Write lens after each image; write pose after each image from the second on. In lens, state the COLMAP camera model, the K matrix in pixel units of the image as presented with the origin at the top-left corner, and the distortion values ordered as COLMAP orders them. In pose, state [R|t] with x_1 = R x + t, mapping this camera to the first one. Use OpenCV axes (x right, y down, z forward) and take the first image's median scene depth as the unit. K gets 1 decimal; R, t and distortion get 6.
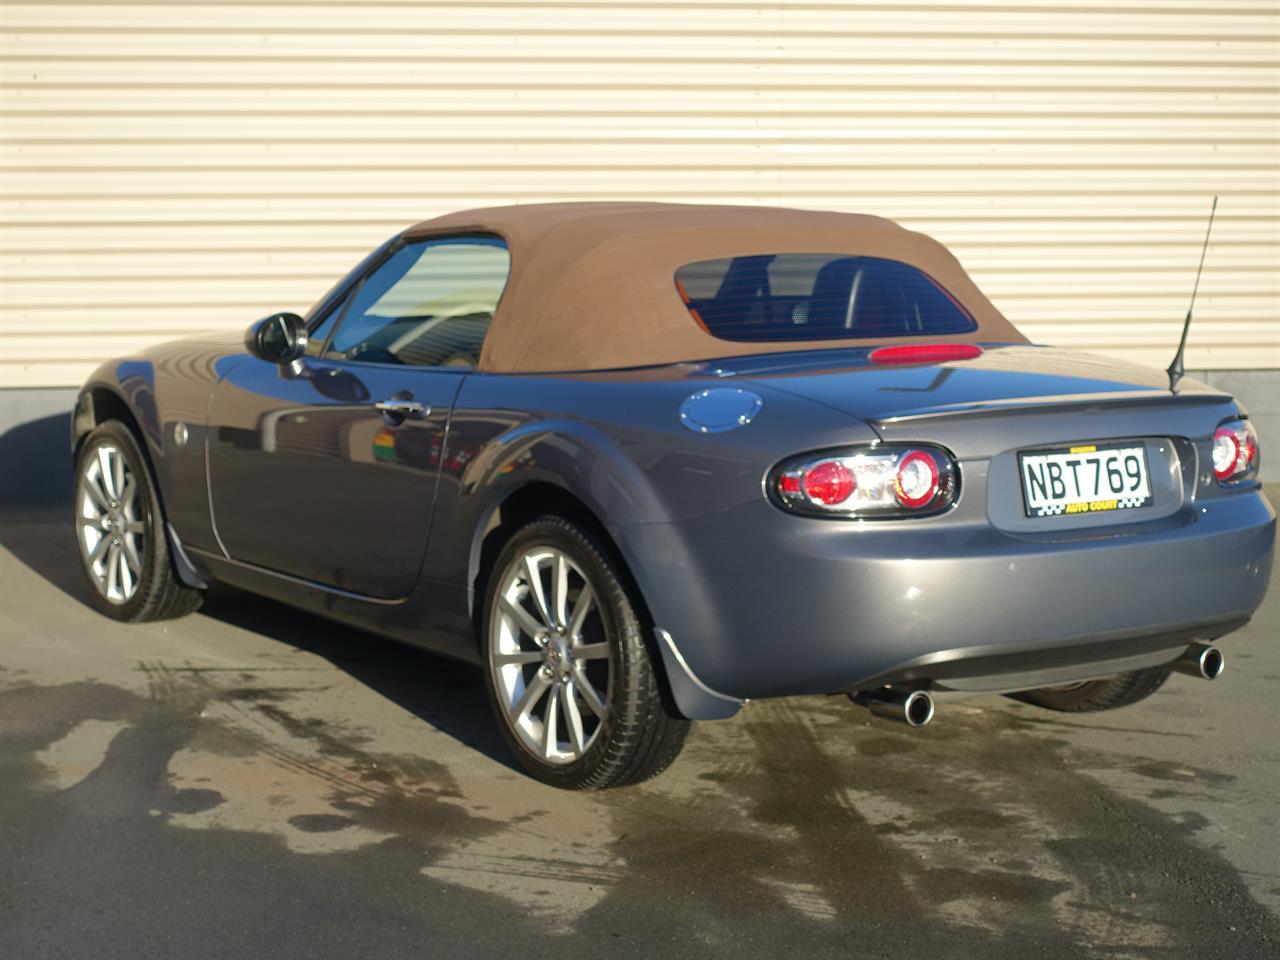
lens RADIAL K [[2653.0, 0, 614.0], [0, 2653.0, 476.9], [0, 0, 1]] dist [-0.007624, 0.000000]
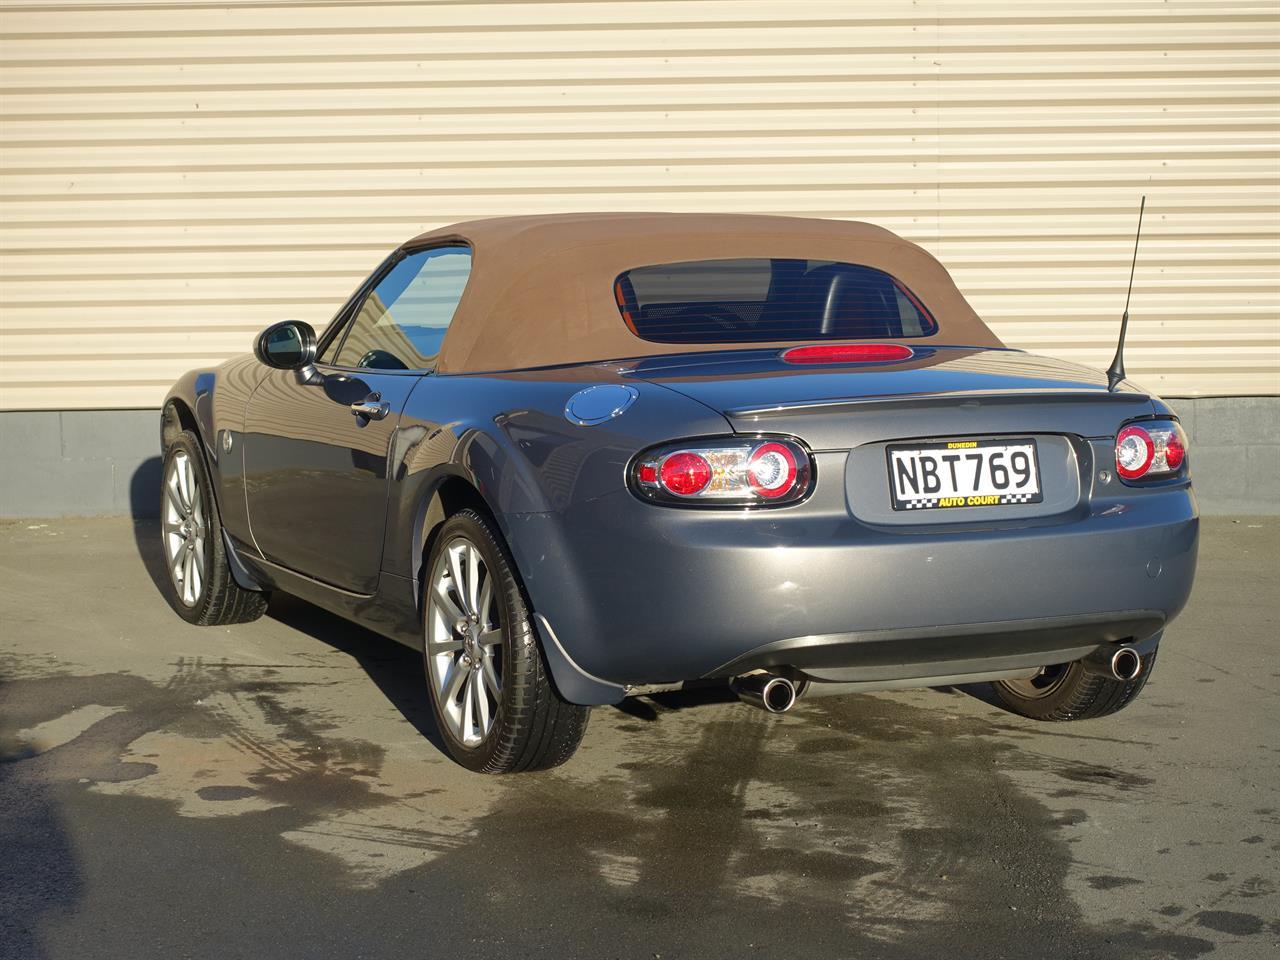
lens RADIAL K [[2854.0, 0, 631.2], [0, 2854.0, 479.9], [0, 0, 1]] dist [0.009654, 0.000000]
pose [[0.982110, 0.006593, -0.188191, 0.255014], [-0.011003, 0.999689, -0.022395, 0.028437], [0.187985, 0.024065, 0.981877, -0.089315]]
